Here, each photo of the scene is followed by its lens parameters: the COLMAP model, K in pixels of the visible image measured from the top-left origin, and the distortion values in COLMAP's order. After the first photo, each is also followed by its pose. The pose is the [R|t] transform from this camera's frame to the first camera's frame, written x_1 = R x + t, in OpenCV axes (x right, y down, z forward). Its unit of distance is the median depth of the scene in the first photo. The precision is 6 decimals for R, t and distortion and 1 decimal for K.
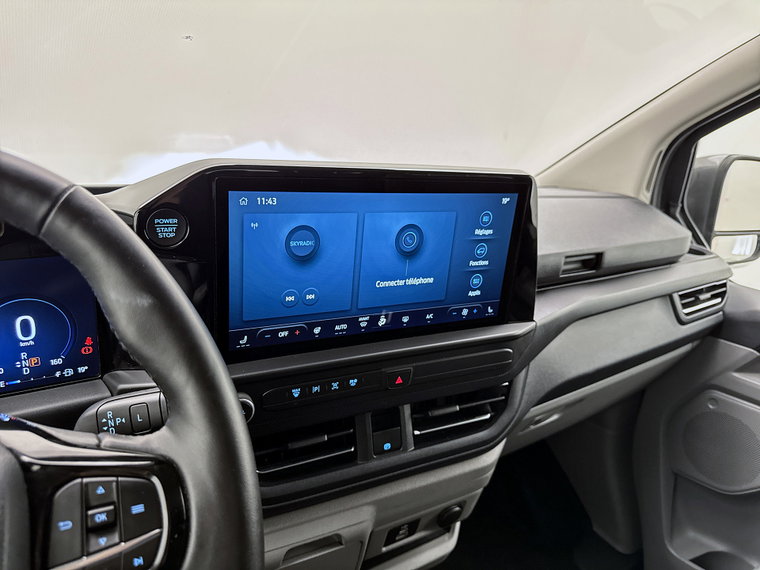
lens RADIAL K [[538.0, 0, 374.4], [0, 538.0, 292.6], [0, 0, 1]] dist [0.036371, -0.060628]
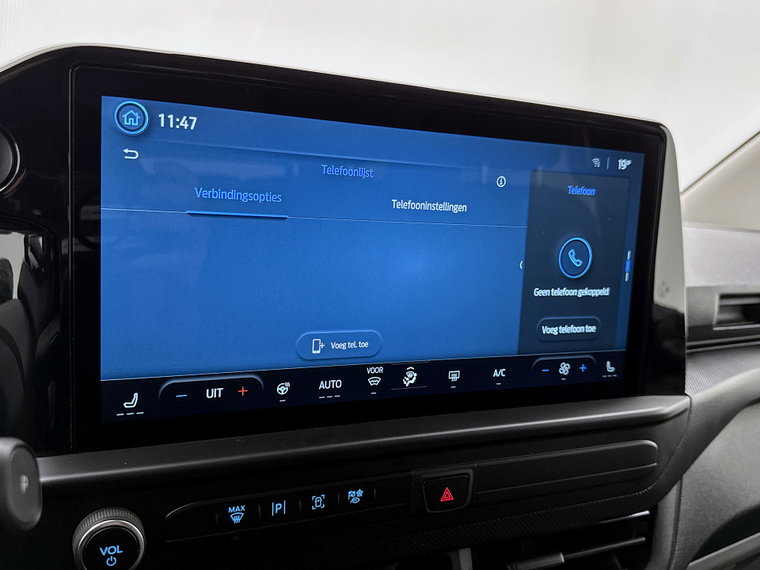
lens RADIAL K [[657.2, 0, 369.1], [0, 657.2, 299.1], [0, 0, 1]] dist [0.004141, -0.045347]
pose [[0.997529, -0.028579, -0.064179, 0.016613], [0.014754, 0.978365, -0.206359, 0.103289], [0.068688, 0.204902, 0.976369, 0.331576]]
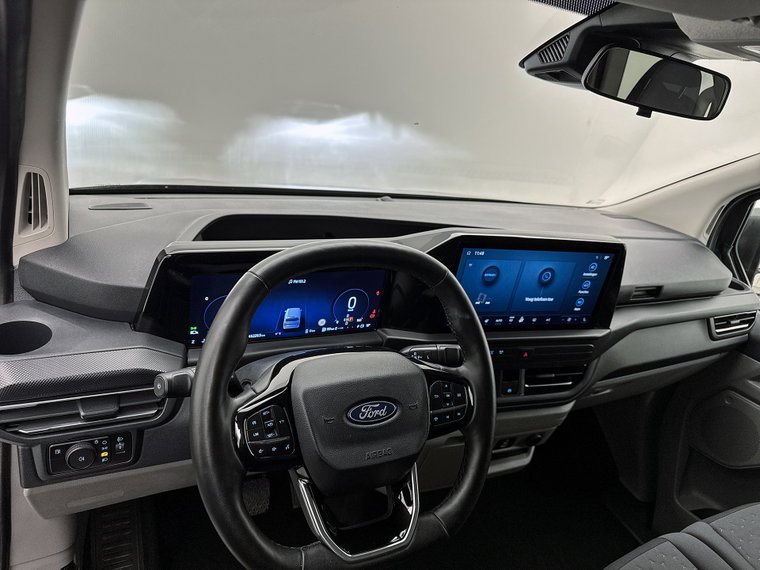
lens RADIAL K [[538.0, 0, 377.2], [0, 538.0, 281.8], [0, 0, 1]] dist [0.036371, -0.060628]
pose [[0.986812, 0.140587, -0.080239, -0.301137], [-0.134324, 0.987802, 0.078763, -0.132501], [0.090333, -0.066947, 0.993659, -0.707399]]
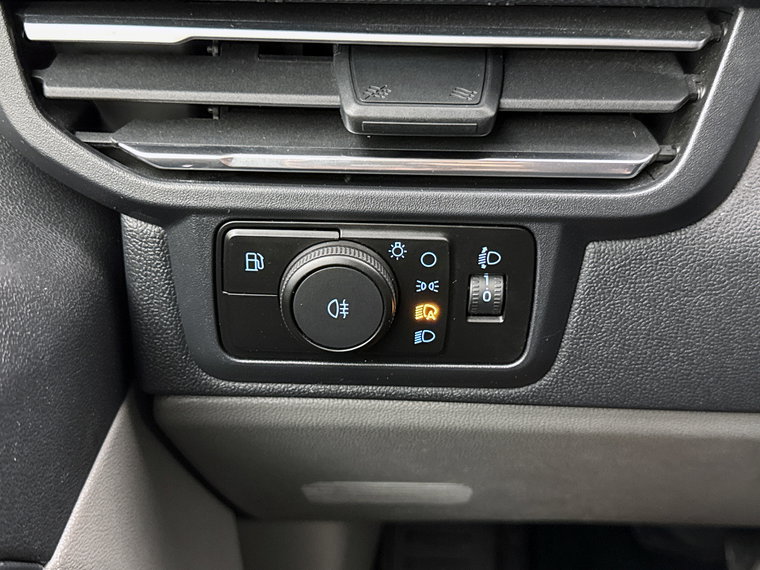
lens RADIAL K [[891.2, 0, 378.8], [0, 891.2, 285.2], [0, 0, 1]] dist [0.081791, 0.000000]
pose [[0.808092, 0.242317, -0.536908, -0.697504], [-0.132057, 0.962794, 0.235771, 0.284971], [0.574064, -0.119622, 0.810026, -0.014117]]
